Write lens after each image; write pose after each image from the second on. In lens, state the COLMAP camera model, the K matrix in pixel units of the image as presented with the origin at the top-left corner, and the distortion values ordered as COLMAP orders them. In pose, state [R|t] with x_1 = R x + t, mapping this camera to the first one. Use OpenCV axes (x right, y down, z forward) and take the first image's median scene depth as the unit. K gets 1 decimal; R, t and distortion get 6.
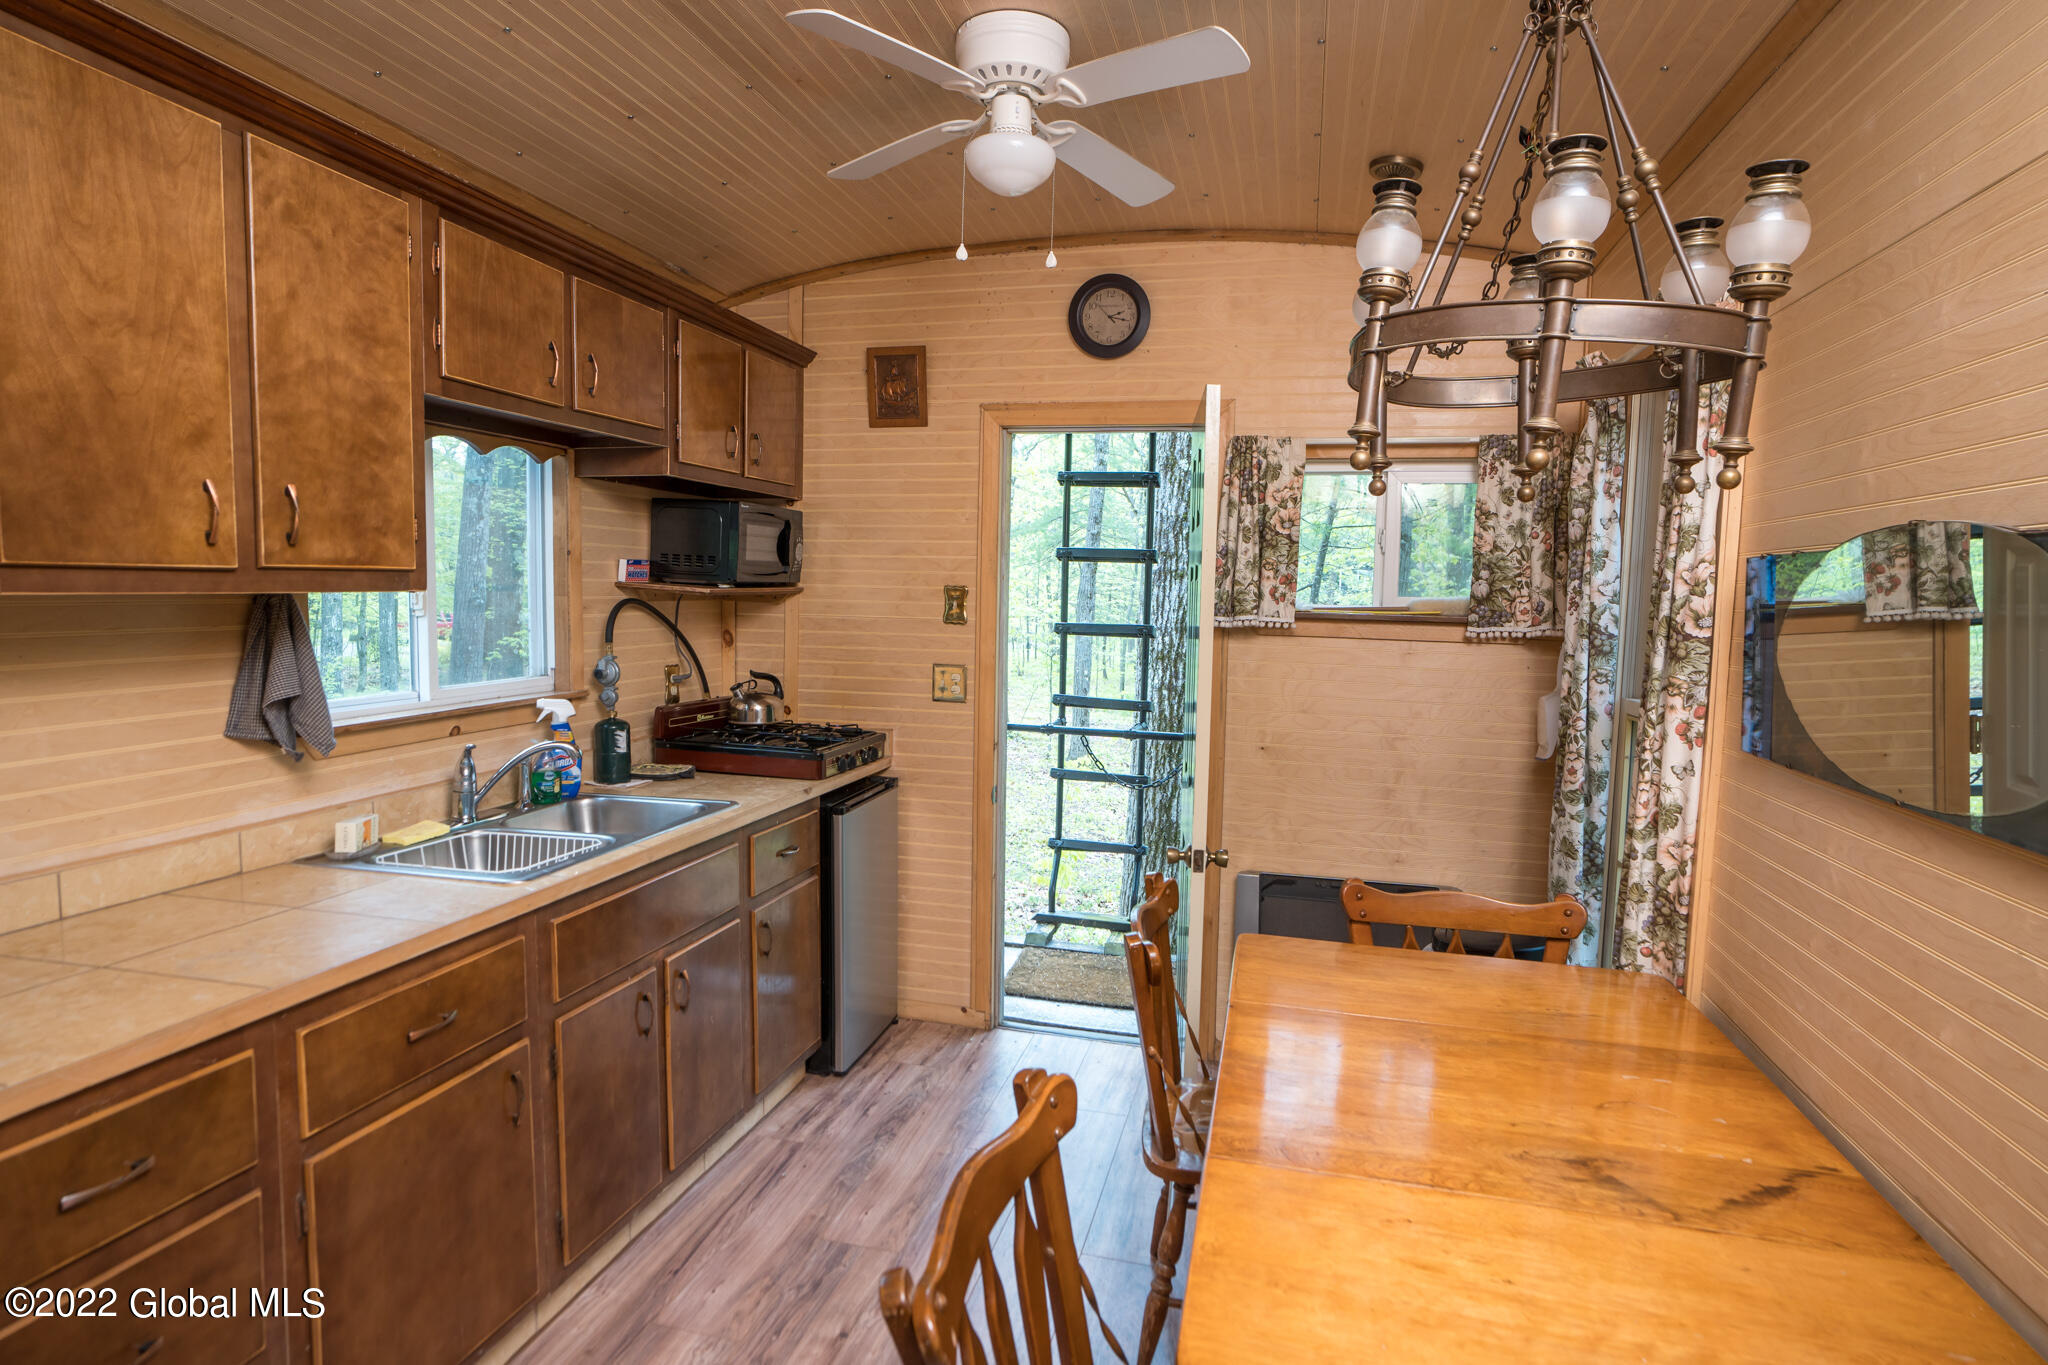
lens RADIAL K [[1102.9, 0, 1024.0], [0, 1102.9, 682.5], [0, 0, 1]] dist [-0.004201, -0.000340]
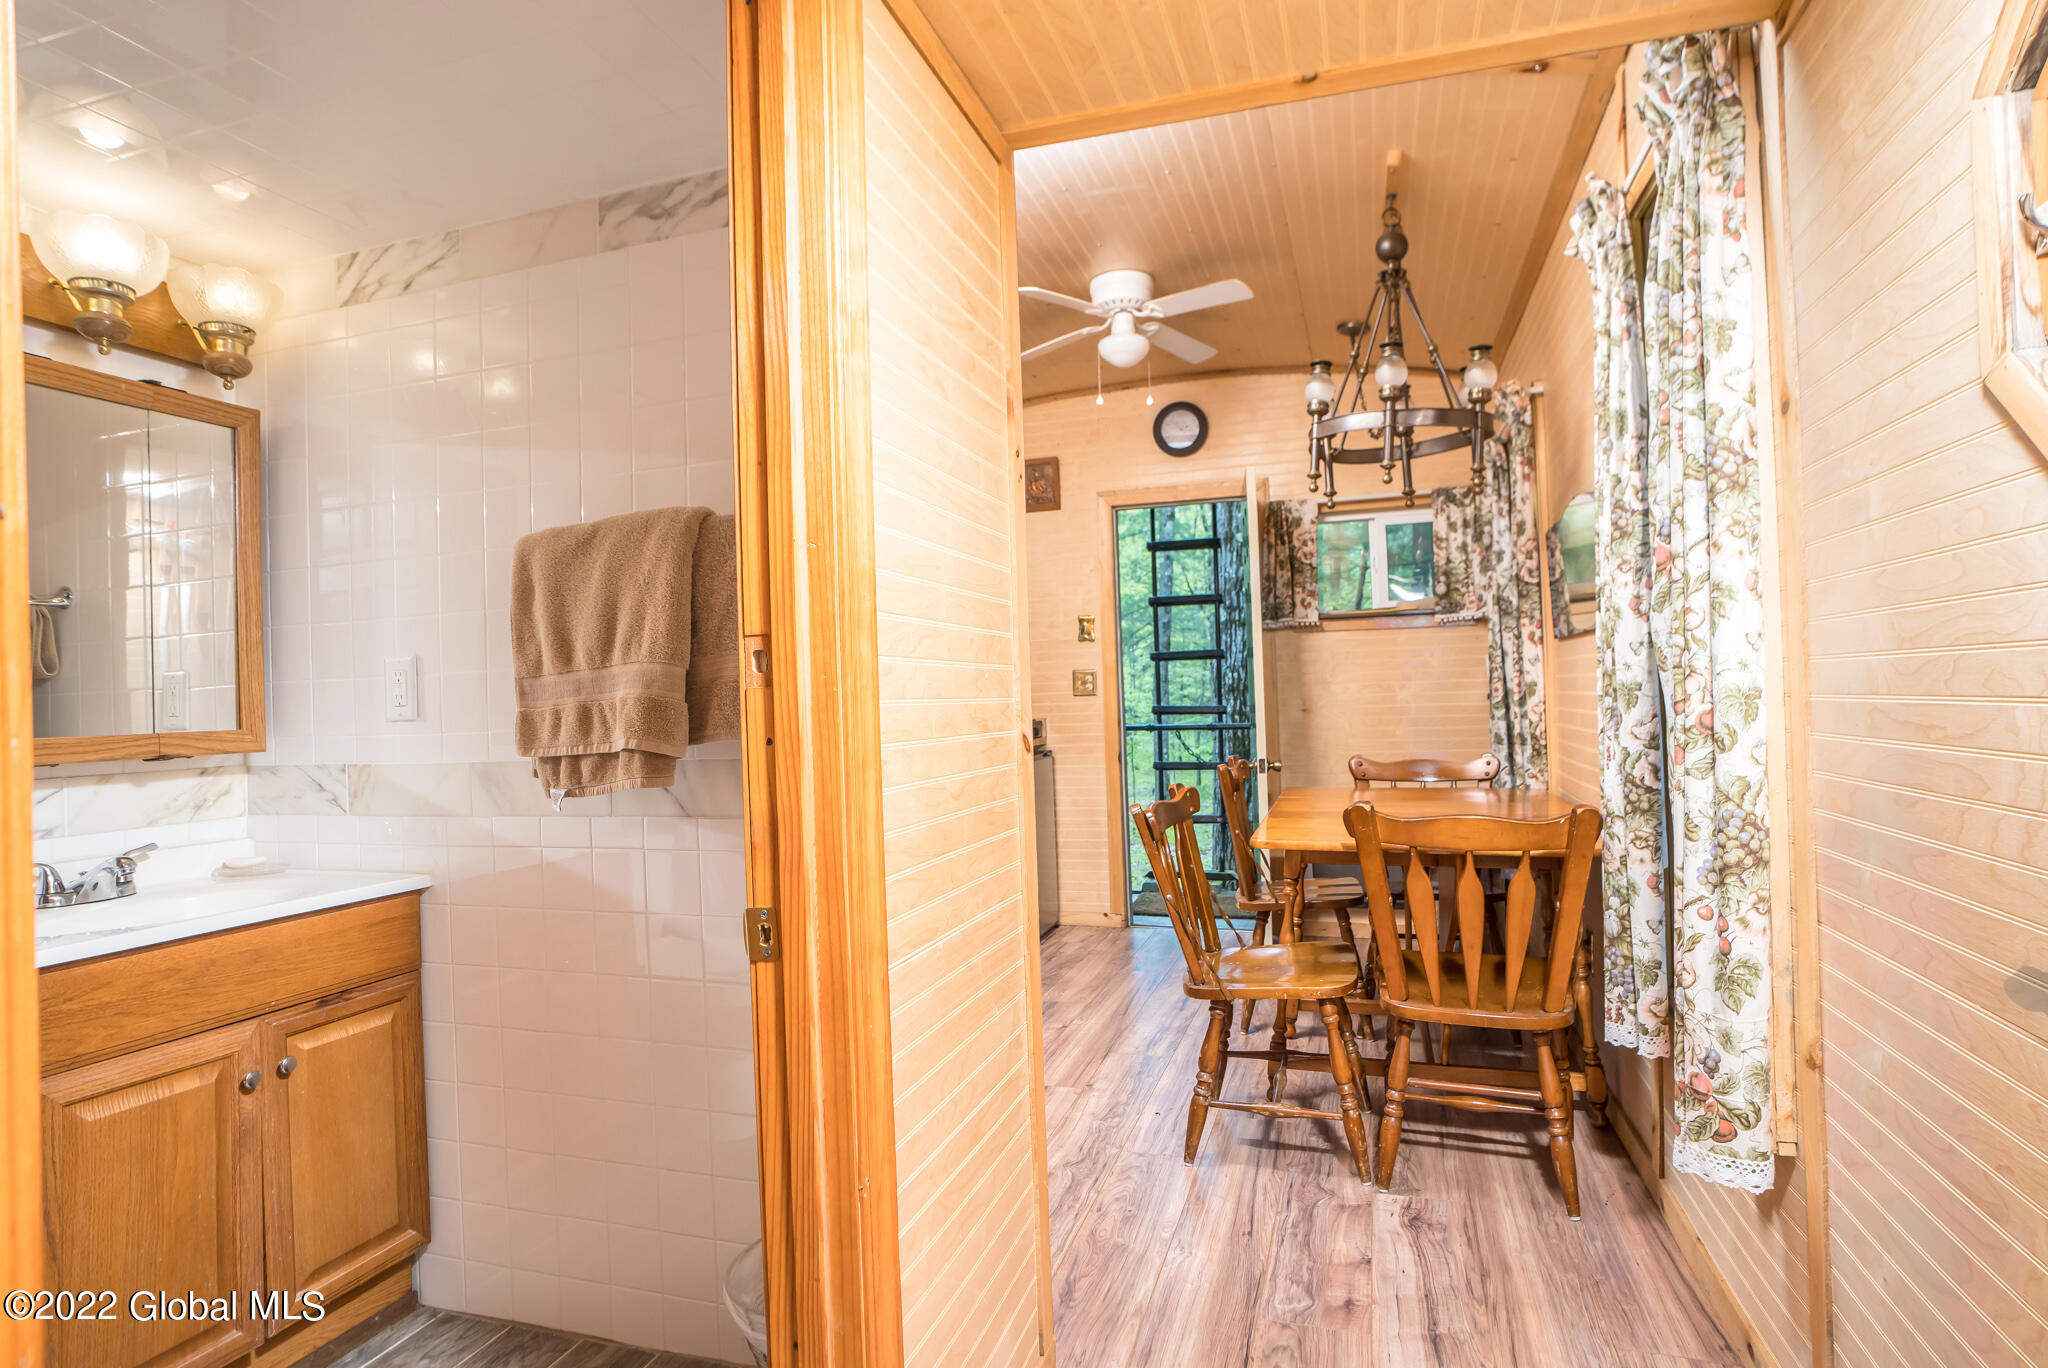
lens RADIAL K [[1102.9, 0, 1024.0], [0, 1102.9, 684.0], [0, 0, 1]] dist [-0.004201, -0.000340]
pose [[0.996548, -0.054760, -0.062399, -0.061596], [0.048301, 0.993743, -0.100703, 0.160061], [0.067523, 0.097342, 0.992958, -0.491876]]
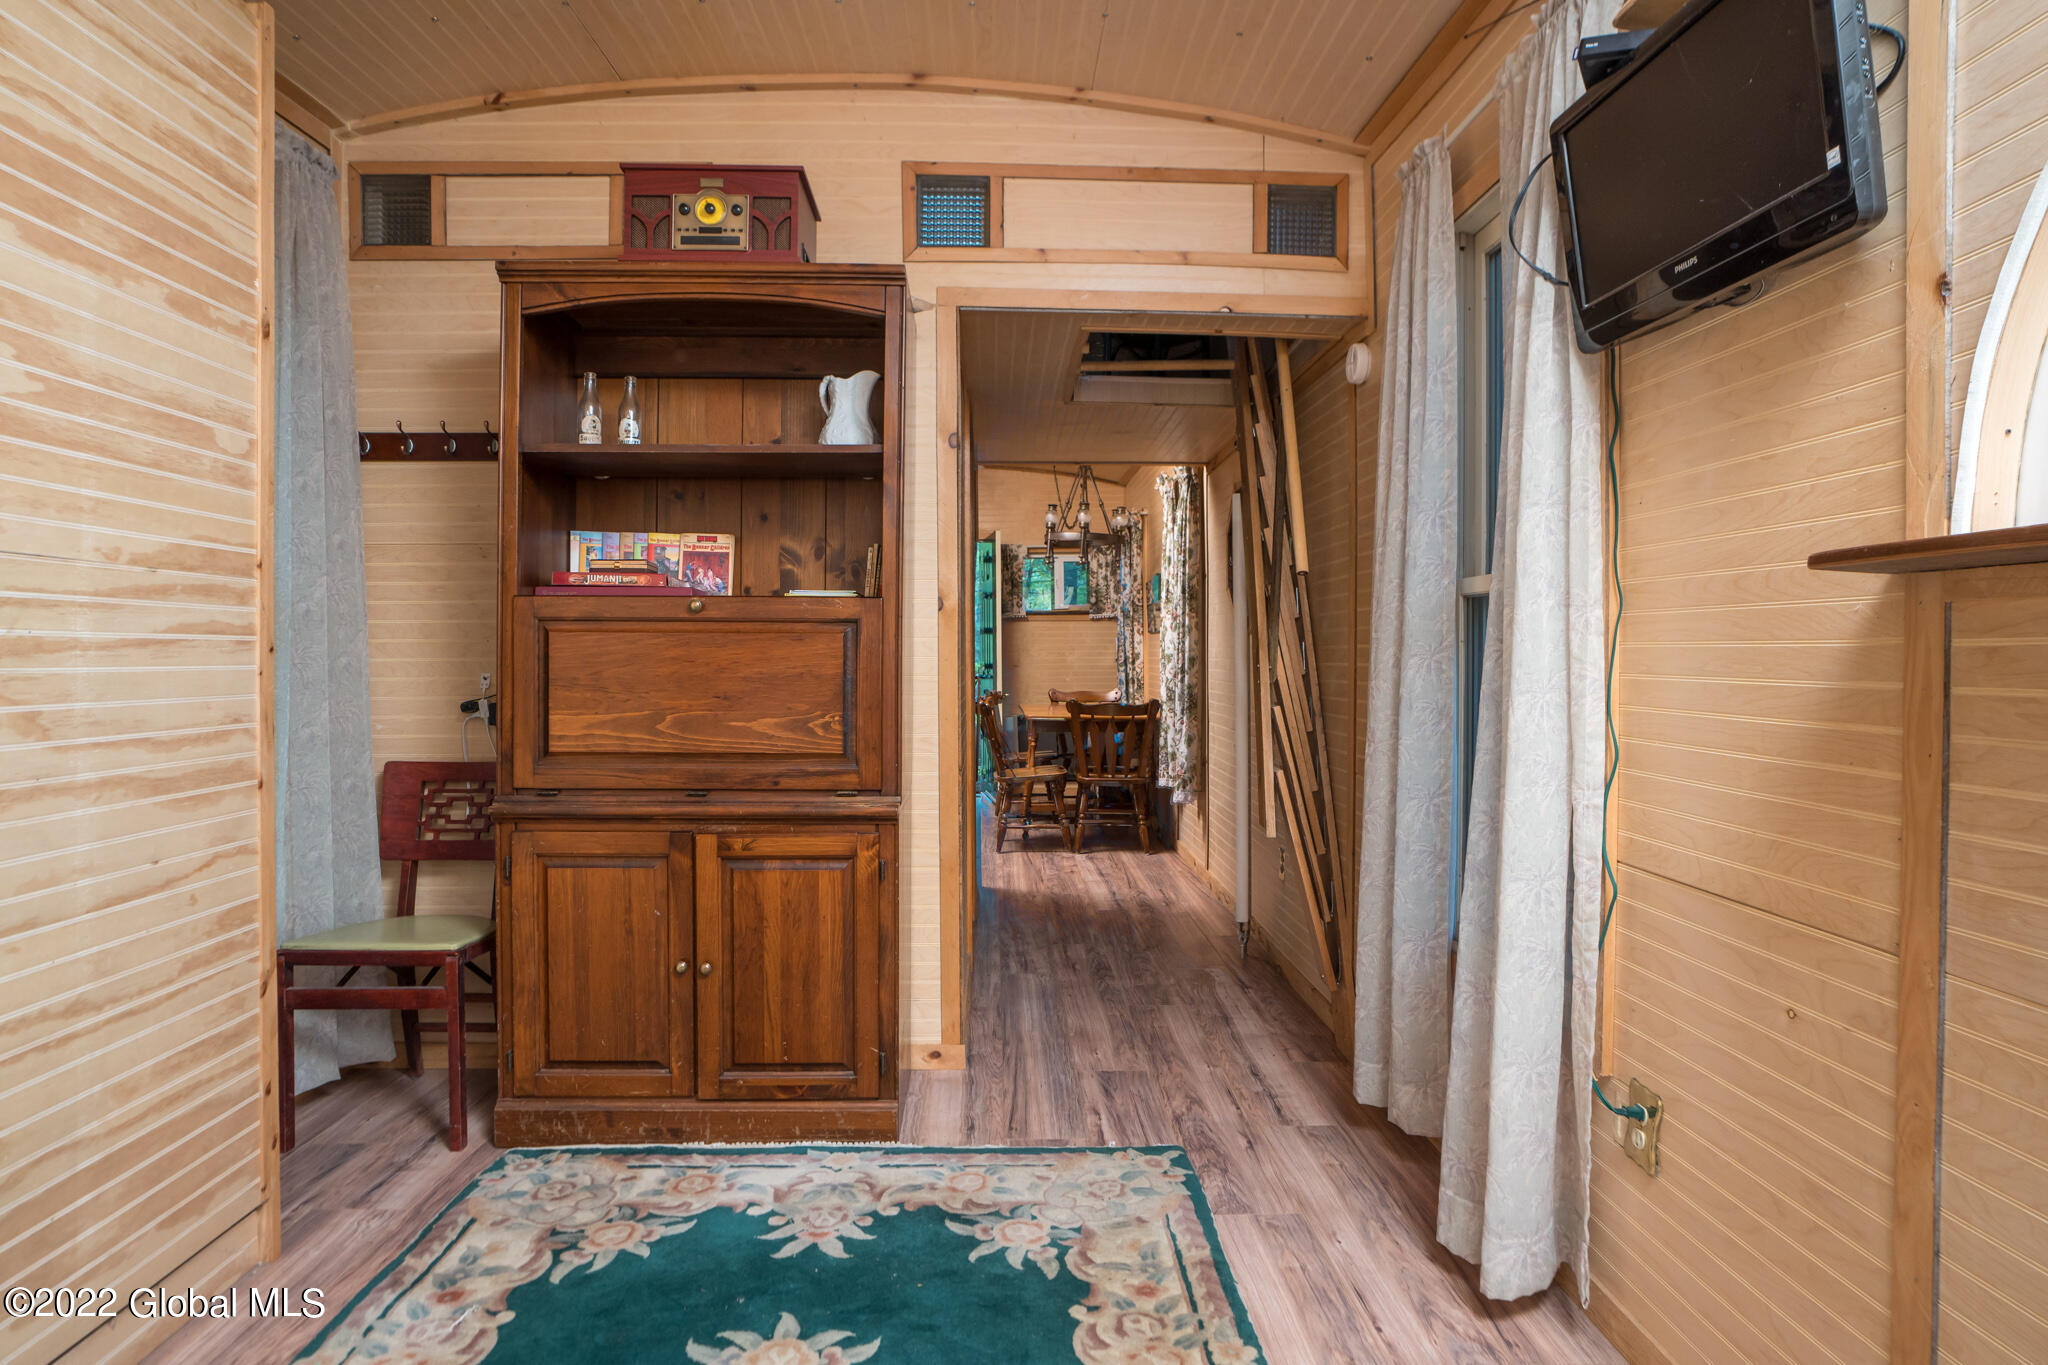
lens RADIAL K [[1006.8, 0, 1024.0], [0, 1006.8, 682.5], [0, 0, 1]] dist [-0.059480, 0.025148]
pose [[0.966974, -0.038507, 0.251950, -0.360809], [0.052579, 0.997396, -0.049359, 0.218492], [-0.249393, 0.060976, 0.966481, -1.266240]]
